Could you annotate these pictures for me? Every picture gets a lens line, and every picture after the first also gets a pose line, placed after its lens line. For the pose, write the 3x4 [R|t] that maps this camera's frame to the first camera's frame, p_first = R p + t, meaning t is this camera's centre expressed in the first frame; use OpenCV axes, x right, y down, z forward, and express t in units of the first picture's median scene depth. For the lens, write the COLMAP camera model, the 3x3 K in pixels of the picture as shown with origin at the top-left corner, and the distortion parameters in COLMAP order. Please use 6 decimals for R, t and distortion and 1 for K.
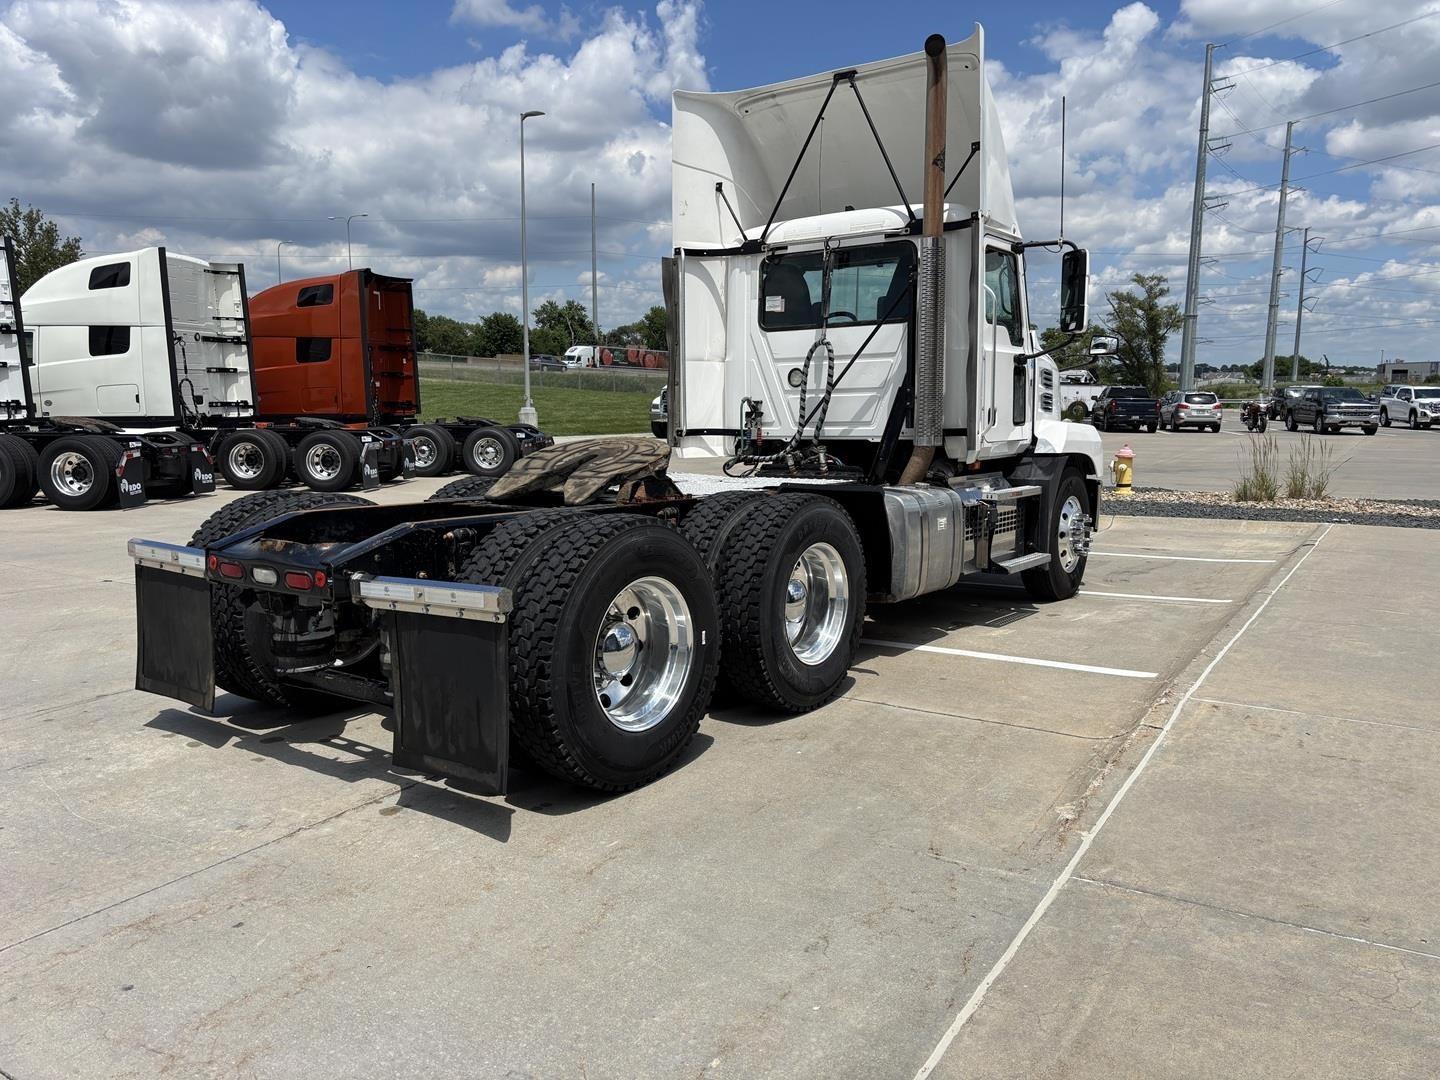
lens RADIAL K [[1081.8, 0, 724.5], [0, 1081.8, 542.9], [0, 0, 1]] dist [0.045254, -0.053402]
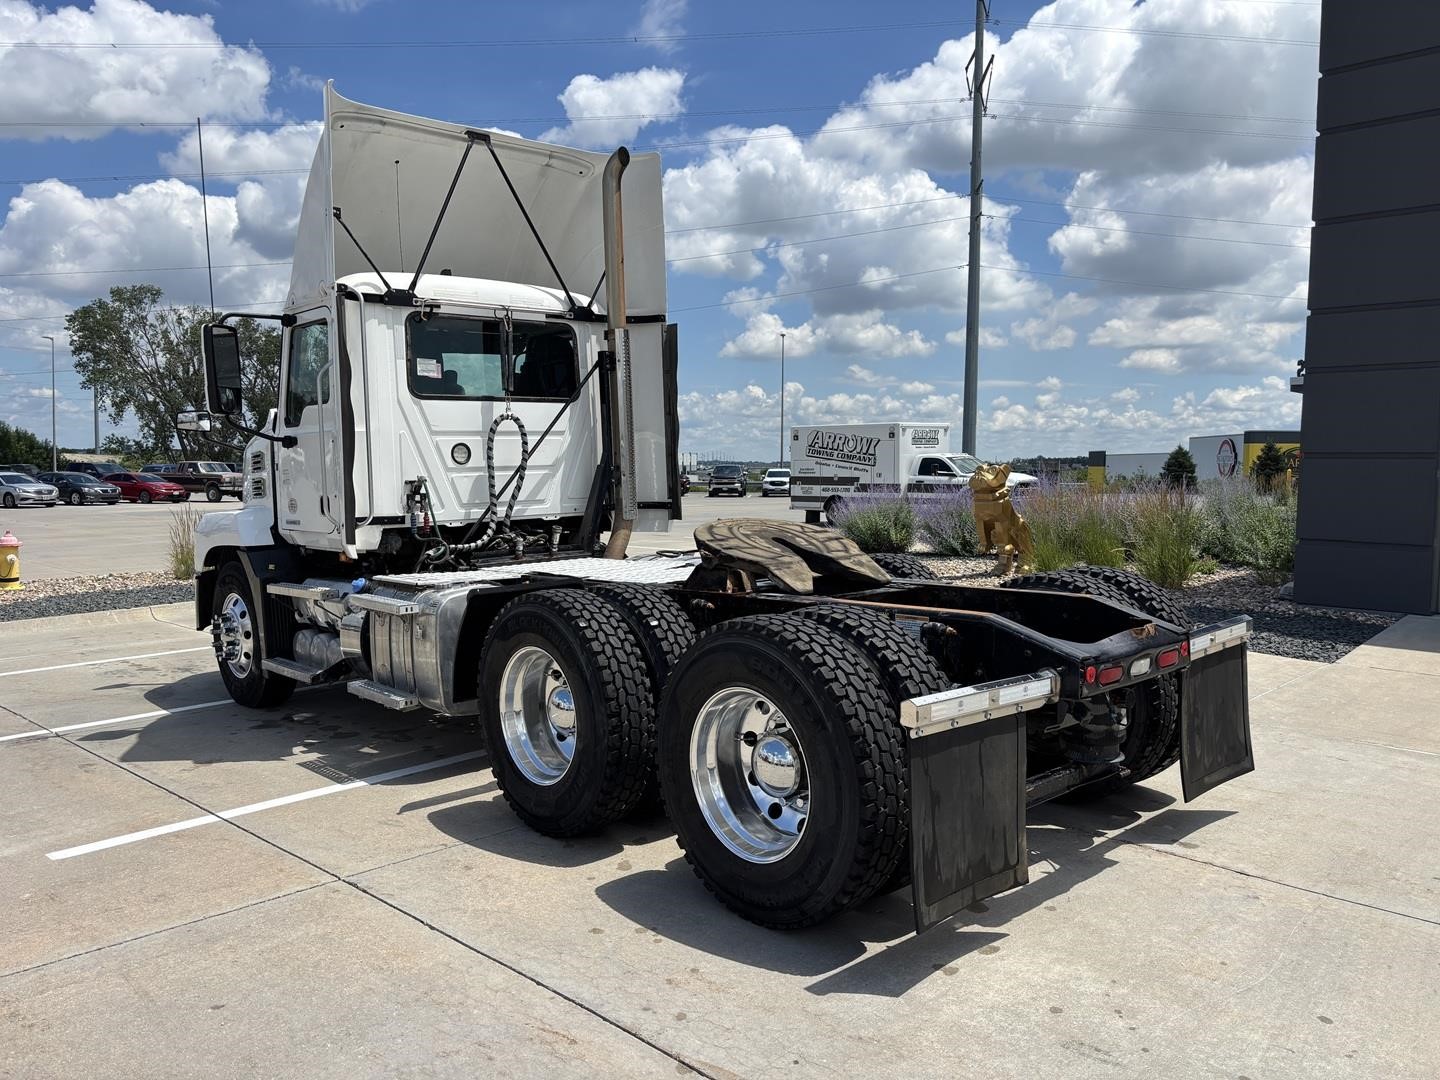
lens RADIAL K [[1092.6, 0, 719.9], [0, 1092.6, 543.1], [0, 0, 1]] dist [0.014159, -0.005518]
pose [[0.209285, -0.071483, 0.975238, -0.784012], [0.137303, 0.989592, 0.043070, -0.092144], [-0.968167, 0.124889, 0.216922, 0.627134]]
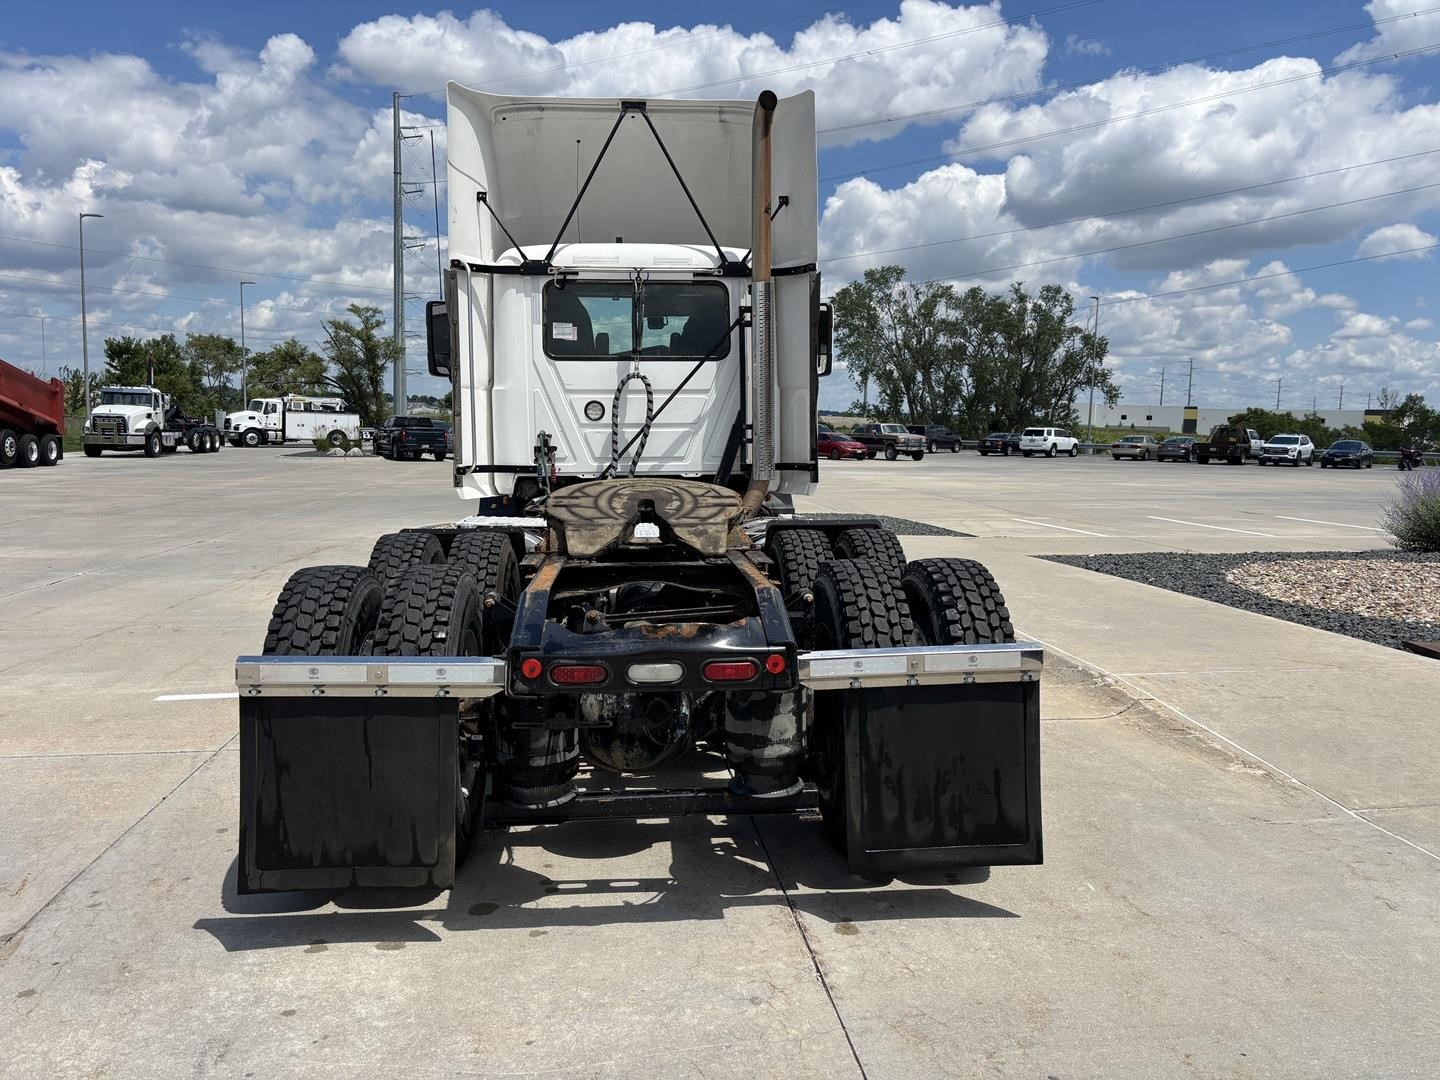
lens RADIAL K [[1081.8, 0, 724.5], [0, 1081.8, 542.9], [0, 0, 1]] dist [0.045254, -0.053402]
pose [[0.758142, -0.061053, 0.649225, -0.481835], [0.076976, 0.997025, 0.003870, -0.032976], [-0.647530, 0.047041, 0.760587, 0.216638]]
